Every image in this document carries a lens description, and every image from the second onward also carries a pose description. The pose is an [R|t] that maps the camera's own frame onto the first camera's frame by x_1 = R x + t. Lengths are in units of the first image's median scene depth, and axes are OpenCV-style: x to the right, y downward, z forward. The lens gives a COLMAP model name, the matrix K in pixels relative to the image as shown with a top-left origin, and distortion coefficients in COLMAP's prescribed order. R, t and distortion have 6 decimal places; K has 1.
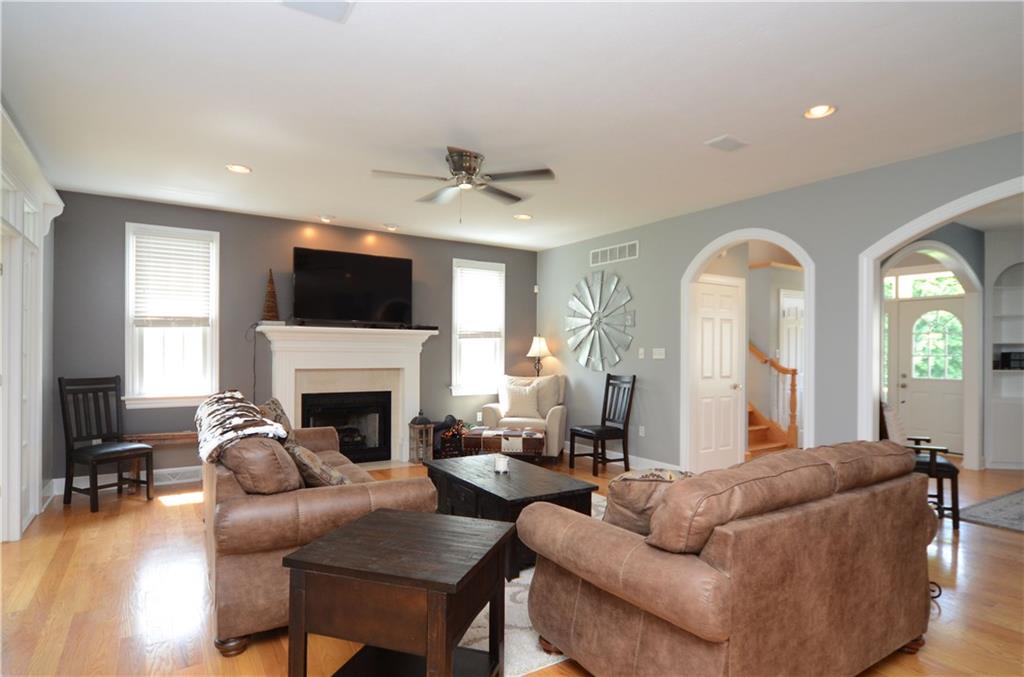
lens RADIAL K [[550.8, 0, 503.6], [0, 550.8, 347.3], [0, 0, 1]] dist [-0.005715, -0.000753]
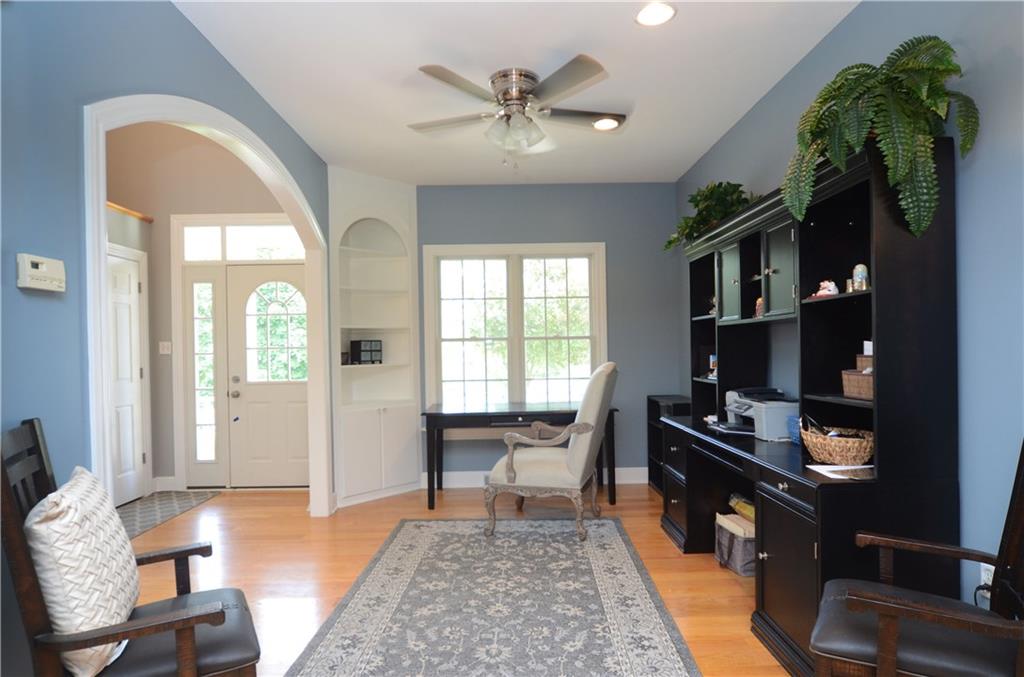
lens RADIAL K [[550.8, 0, 508.3], [0, 550.8, 338.6], [0, 0, 1]] dist [-0.005715, -0.000753]
pose [[0.524518, -0.024217, 0.851055, 0.406942], [0.018468, 0.999684, 0.017064, -0.002067], [-0.851199, 0.006767, 0.524800, 0.449791]]
